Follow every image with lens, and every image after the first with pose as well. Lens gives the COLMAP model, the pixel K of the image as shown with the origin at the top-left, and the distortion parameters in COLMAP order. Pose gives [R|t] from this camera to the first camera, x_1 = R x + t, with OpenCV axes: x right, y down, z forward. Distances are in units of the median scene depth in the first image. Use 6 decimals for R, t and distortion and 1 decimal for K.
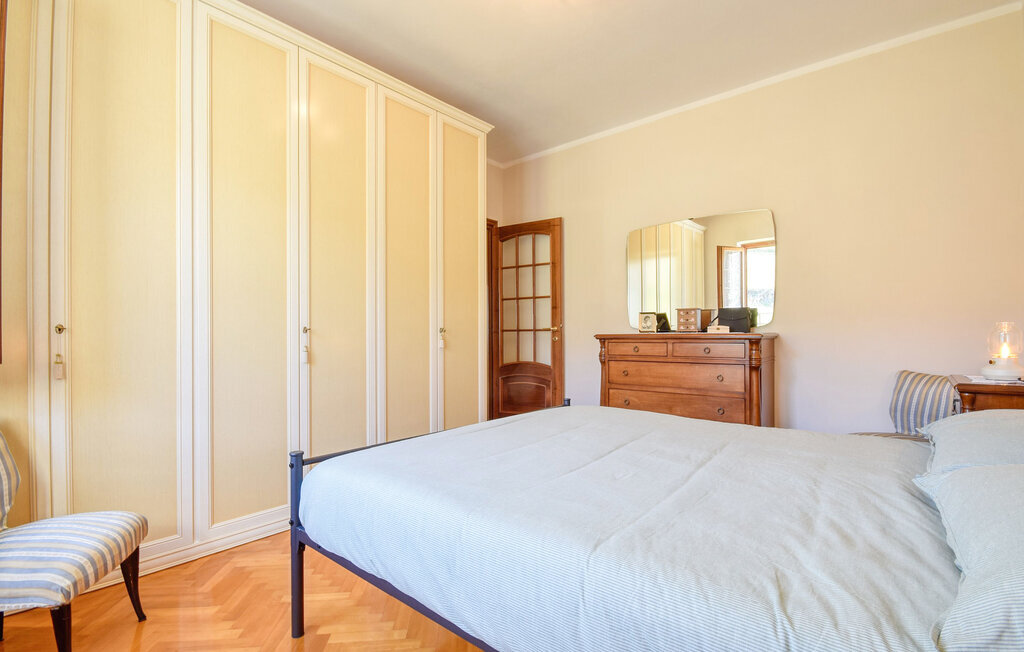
lens RADIAL K [[471.6, 0, 516.6], [0, 471.6, 332.8], [0, 0, 1]] dist [0.004228, 0.001238]
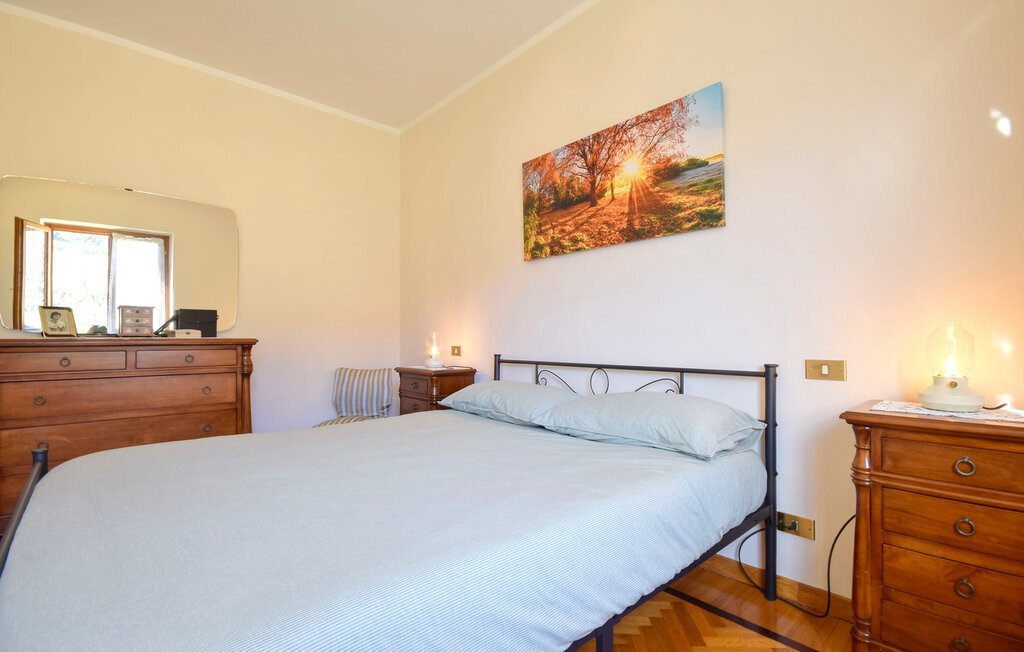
lens RADIAL K [[471.6, 0, 515.7], [0, 471.6, 327.3], [0, 0, 1]] dist [0.004228, 0.001238]
pose [[0.129779, 0.031599, 0.991039, -0.343123], [-0.003585, 0.999500, -0.031399, 0.005666], [-0.991536, 0.000522, 0.129827, 0.300619]]
